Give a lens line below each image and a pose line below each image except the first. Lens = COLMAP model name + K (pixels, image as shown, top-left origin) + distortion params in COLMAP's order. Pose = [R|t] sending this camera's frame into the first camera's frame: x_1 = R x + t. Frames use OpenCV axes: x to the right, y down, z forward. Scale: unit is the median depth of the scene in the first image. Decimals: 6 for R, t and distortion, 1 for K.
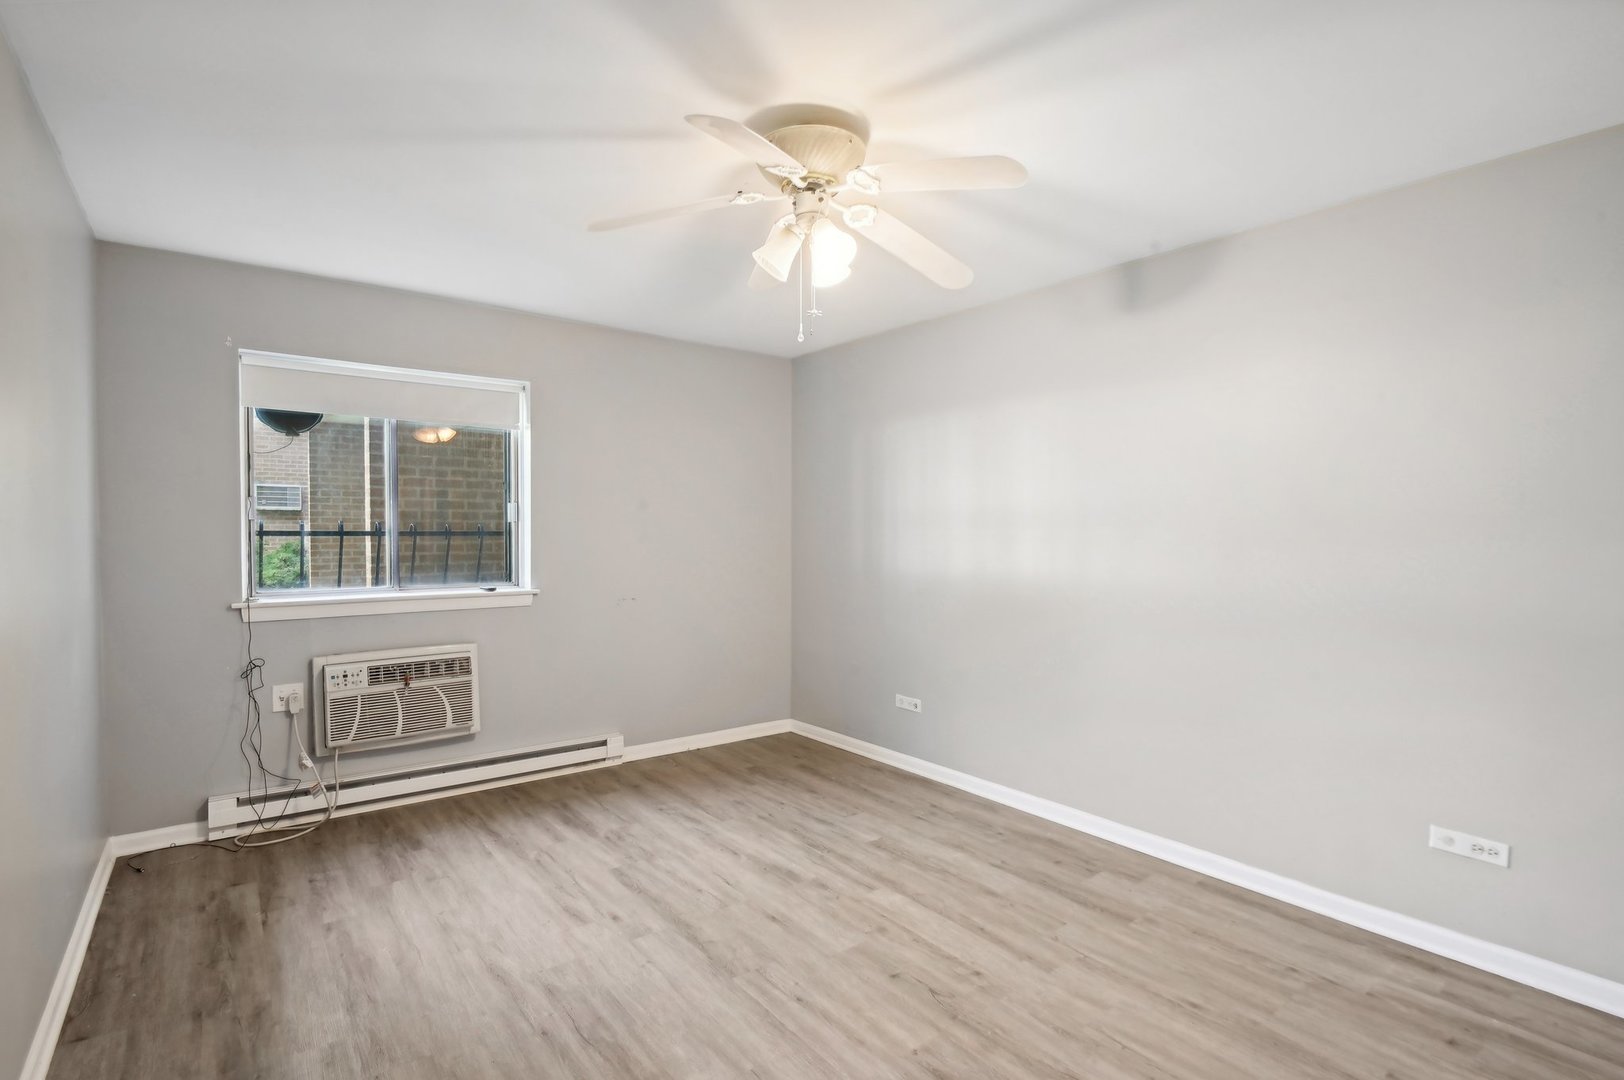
lens RADIAL K [[750.7, 0, 812.1], [0, 750.7, 546.2], [0, 0, 1]] dist [0.000055, -0.010857]
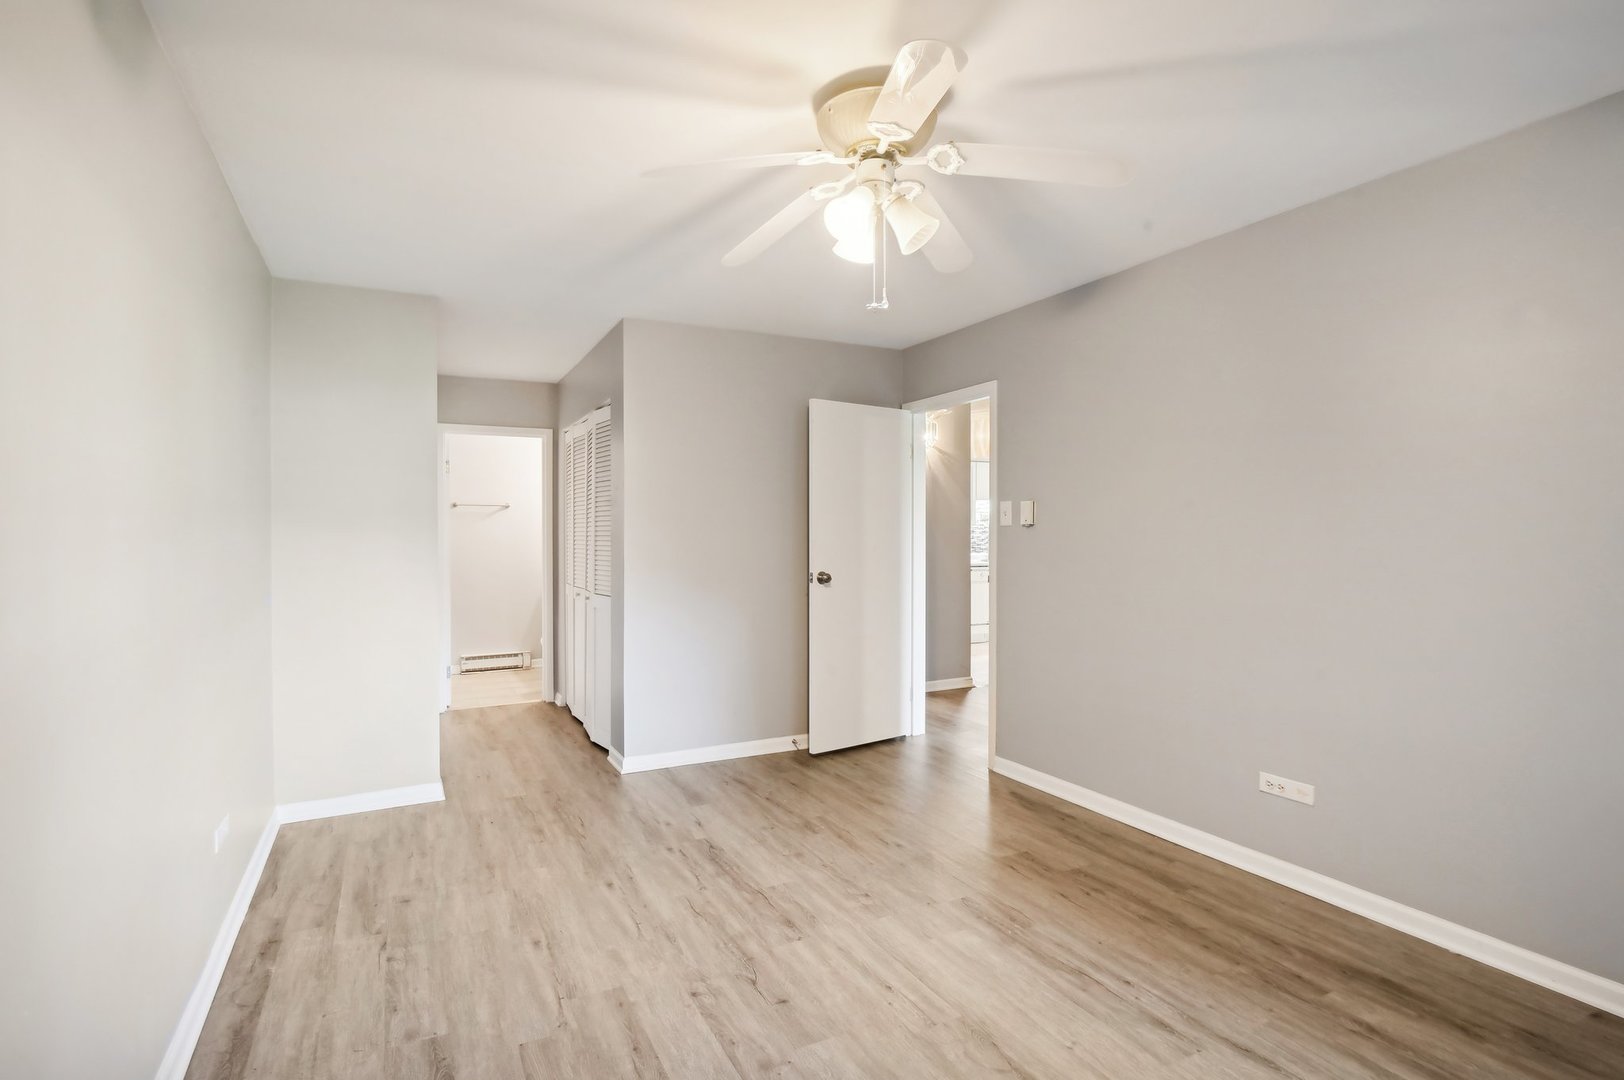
lens RADIAL K [[750.7, 0, 812.1], [0, 750.7, 546.2], [0, 0, 1]] dist [0.000055, -0.010857]
pose [[-0.984410, -0.002827, 0.175867, -0.088857], [0.003839, 0.999287, 0.037548, -0.020457], [-0.175848, 0.037637, -0.983698, 1.949295]]
